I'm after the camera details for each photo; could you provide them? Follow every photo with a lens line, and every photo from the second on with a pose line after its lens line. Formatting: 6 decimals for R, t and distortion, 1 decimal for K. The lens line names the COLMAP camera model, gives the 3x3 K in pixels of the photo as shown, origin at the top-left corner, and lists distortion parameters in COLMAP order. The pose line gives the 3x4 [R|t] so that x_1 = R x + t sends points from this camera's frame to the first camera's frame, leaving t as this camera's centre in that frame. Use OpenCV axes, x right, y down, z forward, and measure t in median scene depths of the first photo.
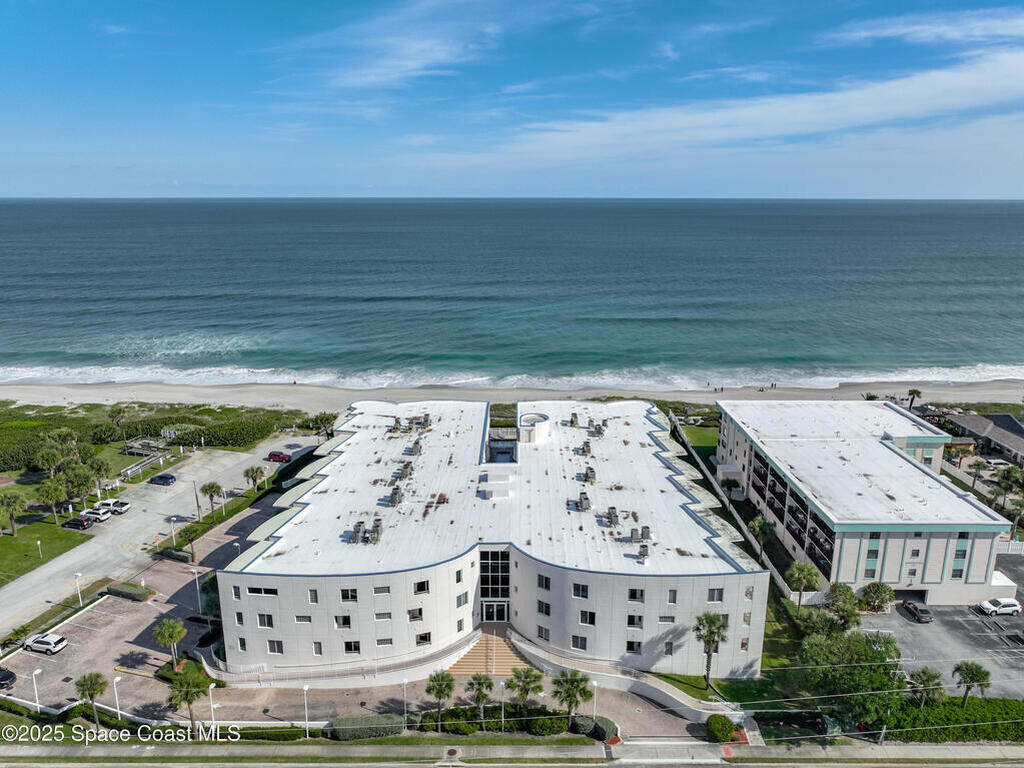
lens RADIAL K [[732.2, 0, 516.6], [0, 732.2, 383.0], [0, 0, 1]] dist [-0.005385, -0.000156]
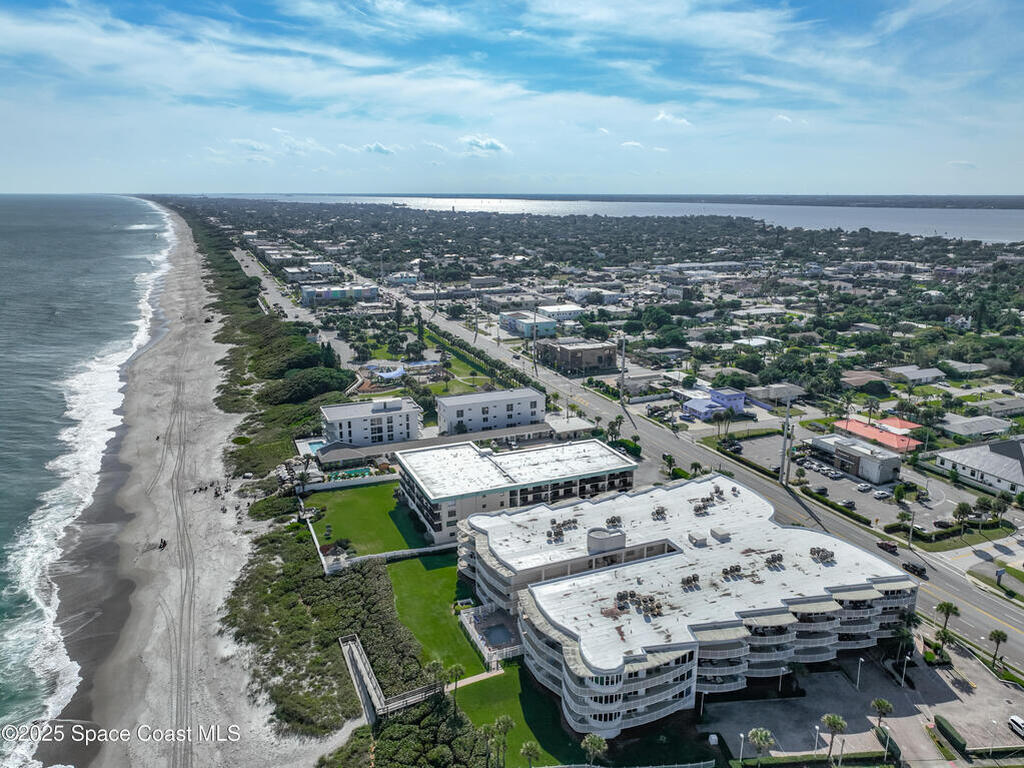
lens RADIAL K [[732.2, 0, 516.6], [0, 732.2, 383.0], [0, 0, 1]] dist [-0.005385, -0.000156]
pose [[-0.392915, -0.237277, 0.888436, -0.241587], [0.229599, 0.910225, 0.344637, -0.161057], [-0.890451, 0.339397, -0.303162, 0.369554]]
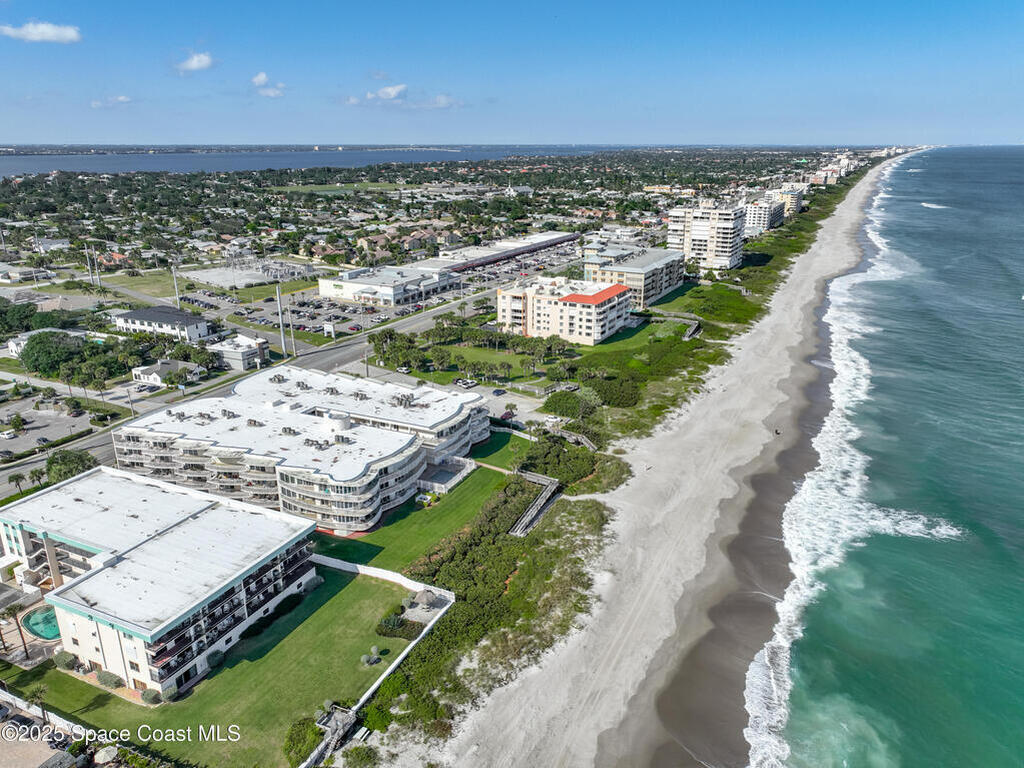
lens RADIAL K [[732.2, 0, 516.6], [0, 732.2, 383.0], [0, 0, 1]] dist [-0.005385, -0.000156]
pose [[-0.423030, 0.284445, -0.860312, 0.279528], [-0.230715, 0.884345, 0.405838, -0.170951], [0.876251, 0.370168, -0.308479, 0.449991]]
